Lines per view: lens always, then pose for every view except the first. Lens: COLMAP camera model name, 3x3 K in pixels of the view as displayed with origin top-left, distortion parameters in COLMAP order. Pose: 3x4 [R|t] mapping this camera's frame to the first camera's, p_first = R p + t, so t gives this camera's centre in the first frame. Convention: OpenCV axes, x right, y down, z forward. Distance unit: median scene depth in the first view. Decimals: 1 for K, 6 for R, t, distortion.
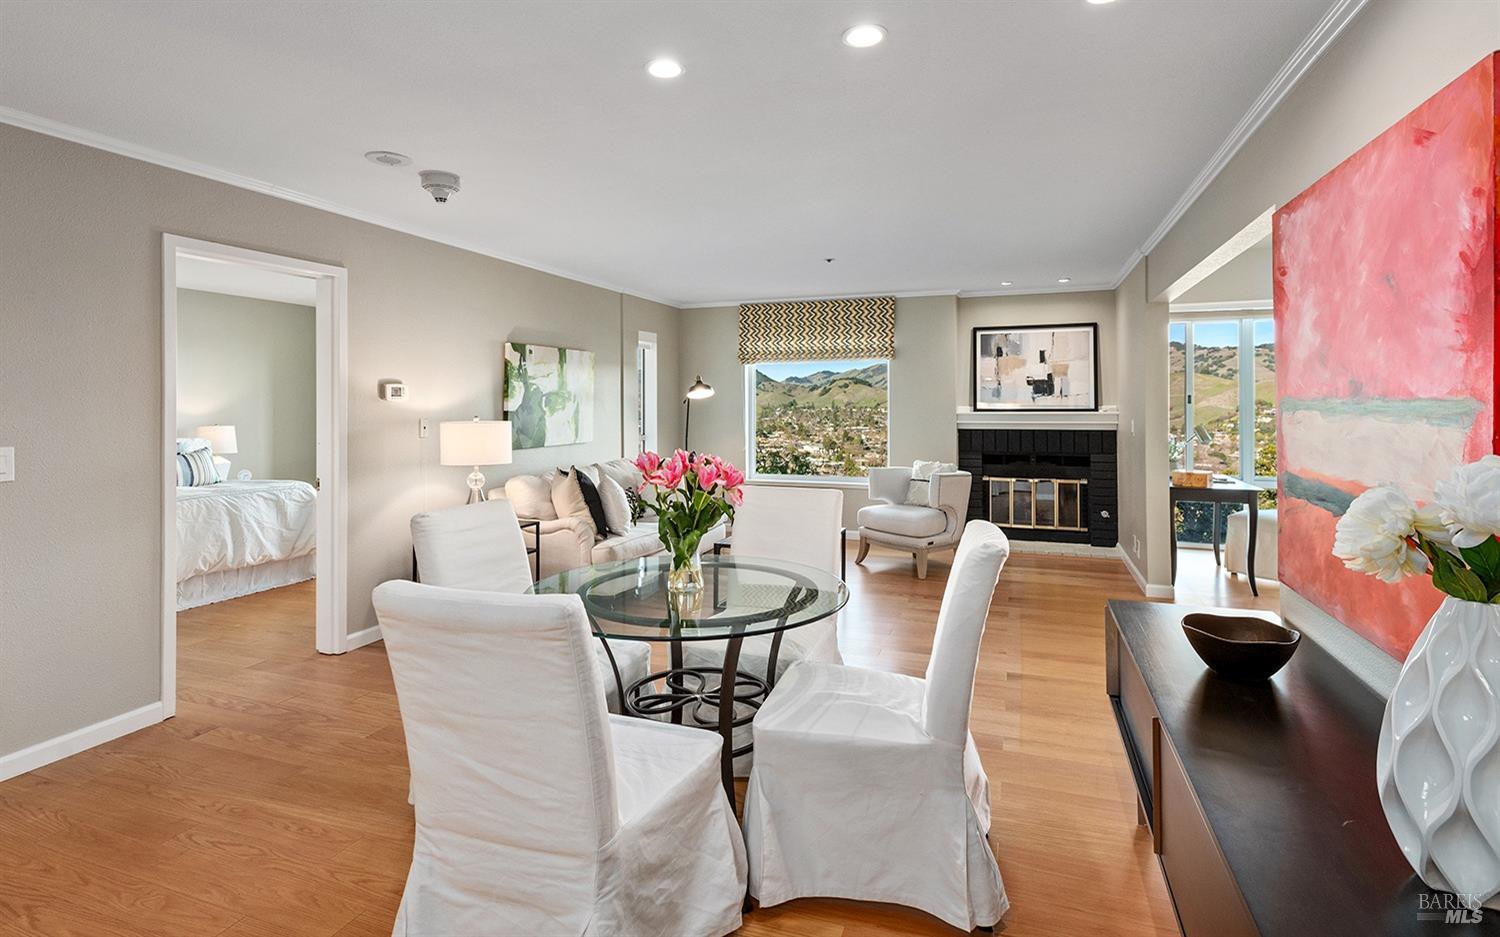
lens RADIAL K [[692.3, 0, 758.1], [0, 692.3, 392.4], [0, 0, 1]] dist [0.002838, -0.000293]
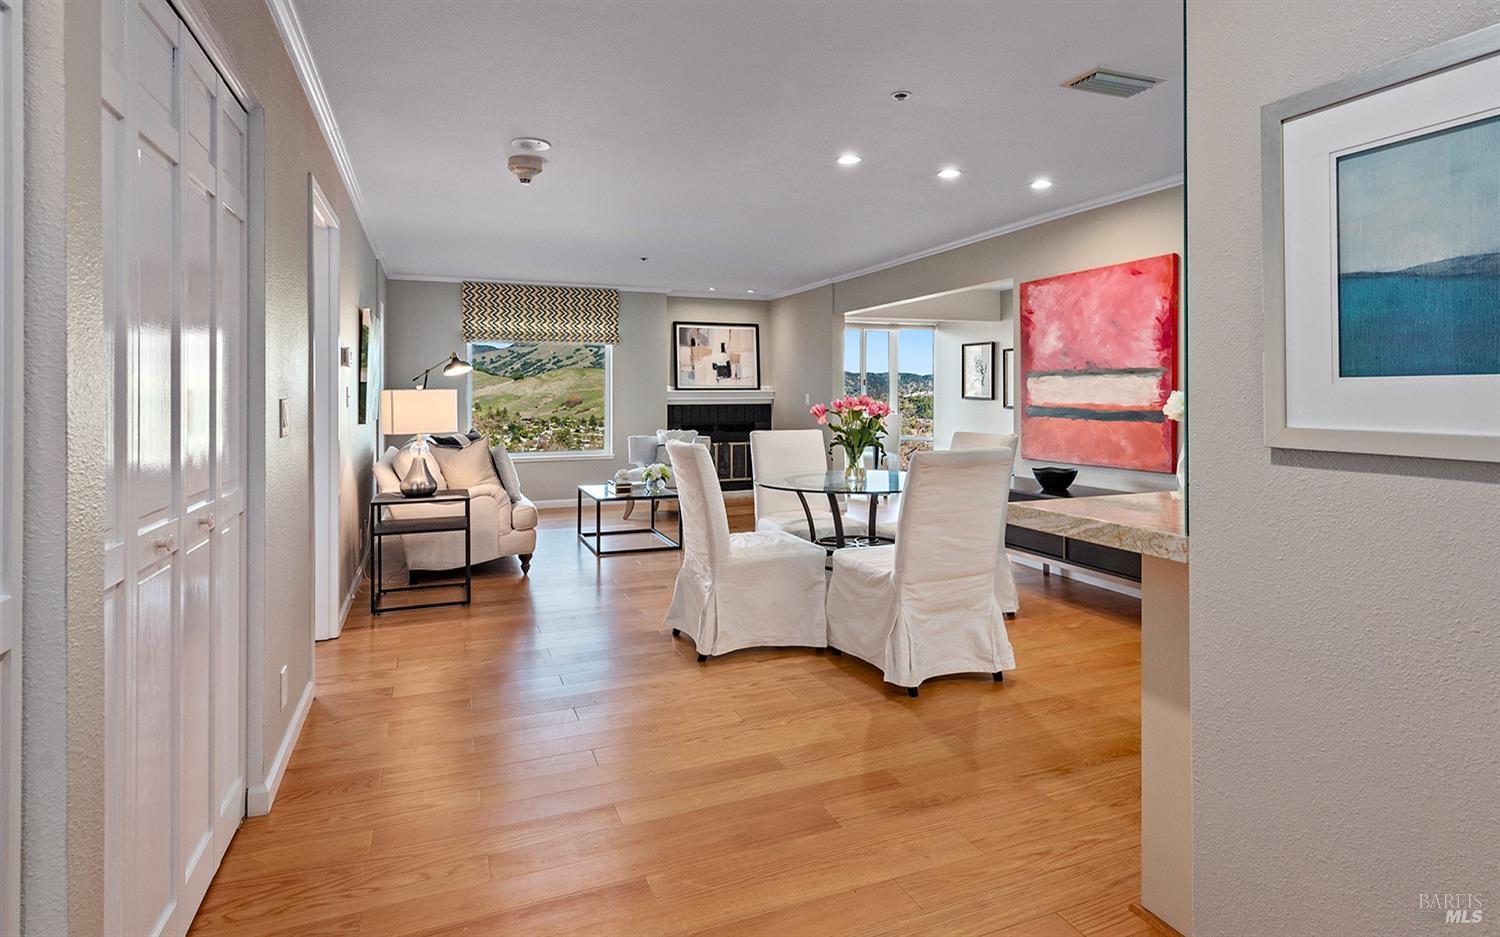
lens RADIAL K [[692.3, 0, 758.1], [0, 692.3, 392.4], [0, 0, 1]] dist [0.002838, -0.000293]
pose [[0.766274, 0.000683, 0.642514, -0.369275], [-0.009722, 0.999897, 0.010532, 0.017419], [-0.642441, -0.014316, 0.766202, -0.029031]]
